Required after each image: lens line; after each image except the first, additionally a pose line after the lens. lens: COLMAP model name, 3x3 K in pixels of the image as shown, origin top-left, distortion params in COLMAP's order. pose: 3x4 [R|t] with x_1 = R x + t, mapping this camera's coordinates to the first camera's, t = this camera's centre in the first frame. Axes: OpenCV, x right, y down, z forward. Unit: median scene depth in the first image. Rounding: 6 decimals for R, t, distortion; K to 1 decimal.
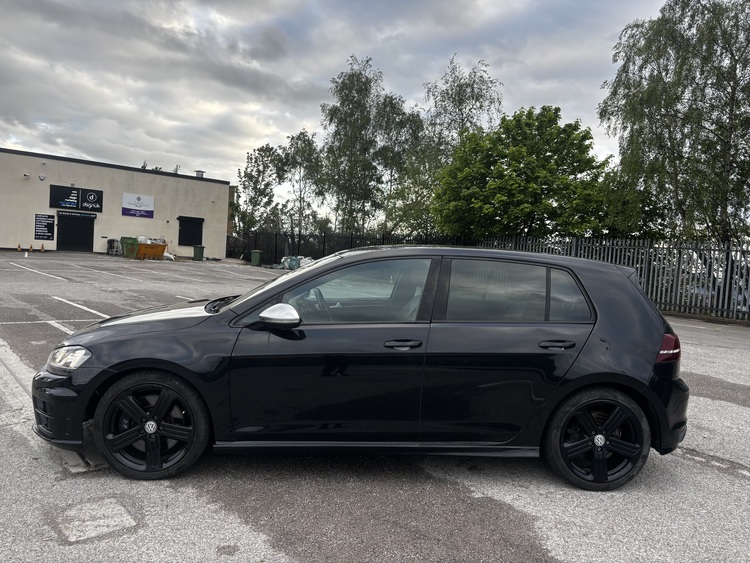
lens RADIAL K [[572.5, 0, 370.9], [0, 572.5, 287.2], [0, 0, 1]] dist [0.013682, -0.005136]
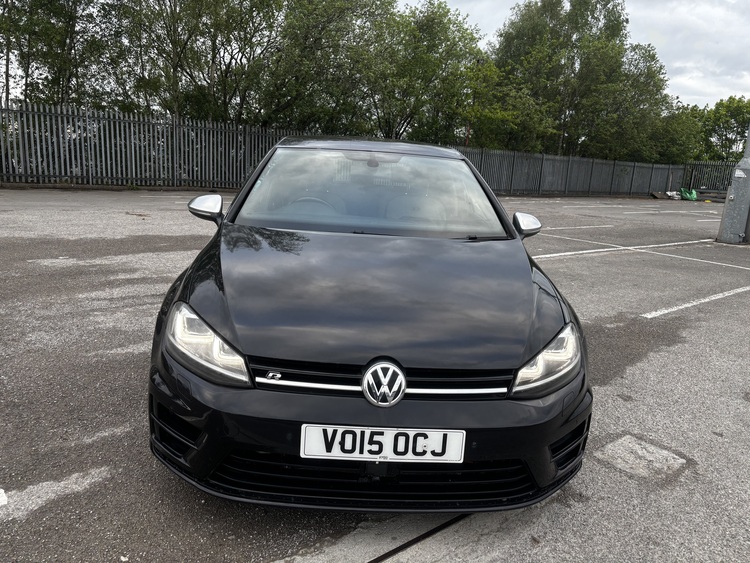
lens RADIAL K [[569.5, 0, 375.0], [0, 569.5, 281.5], [0, 0, 1]] dist [0.028720, 0.001051]
pose [[0.012216, -0.267576, 0.963459, -0.152250], [0.004363, 0.963536, 0.267543, -0.016722], [-0.999916, 0.000935, 0.012937, 0.162521]]
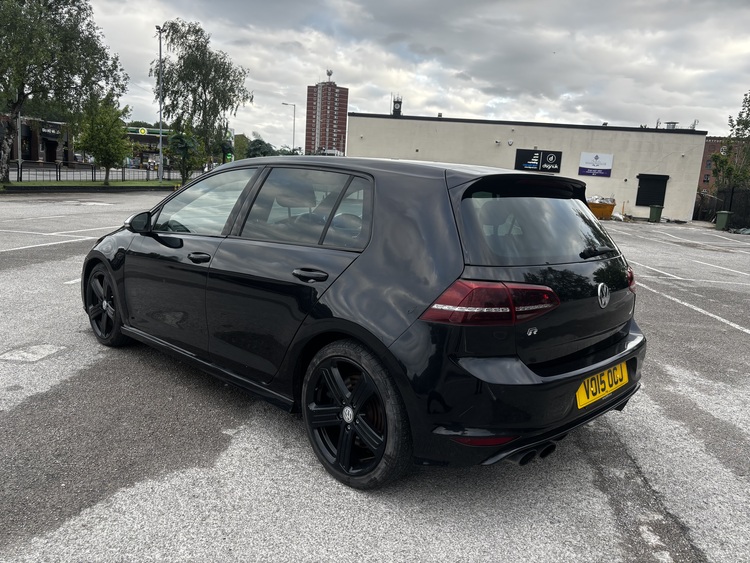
lens RADIAL K [[569.6, 0, 372.0], [0, 569.6, 294.2], [0, 0, 1]] dist [0.021100, -0.000922]
pose [[0.665424, 0.121611, -0.736492, 0.127907], [-0.067698, 0.992406, 0.102702, 0.005790], [0.743389, -0.018482, 0.668604, 0.076286]]
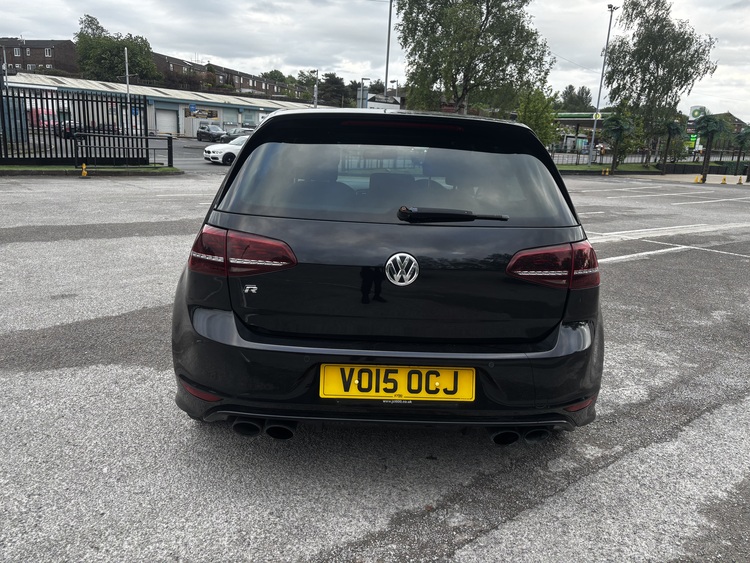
lens RADIAL K [[572.5, 0, 370.9], [0, 572.5, 287.2], [0, 0, 1]] dist [0.013682, -0.005136]
pose [[-0.039387, 0.180314, -0.982820, 0.156786], [-0.112949, 0.976476, 0.183677, 0.002326], [0.992820, 0.118243, -0.018094, 0.169973]]
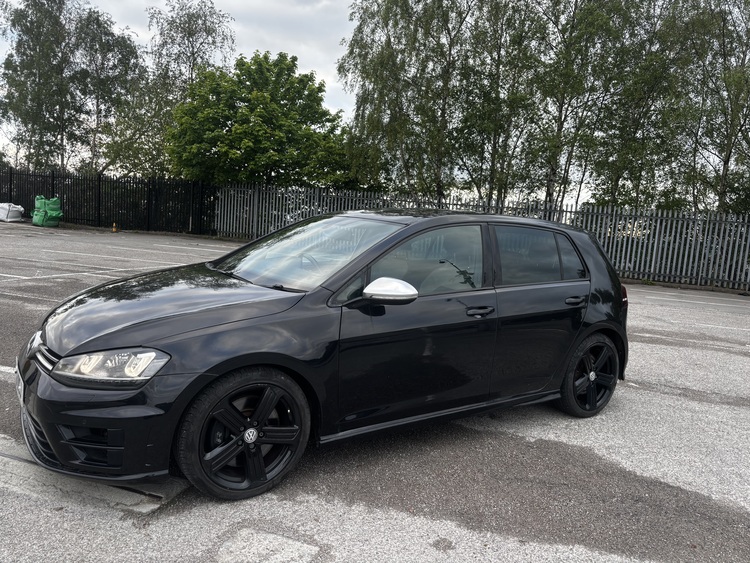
lens RADIAL K [[573.5, 0, 375.0], [0, 573.5, 281.5], [0, 0, 1]] dist [0.008695, 0.006354]
pose [[0.859830, -0.052591, 0.507864, -0.083437], [0.008345, 0.995996, 0.089009, -0.006160], [-0.510512, -0.072294, 0.856826, 0.028936]]
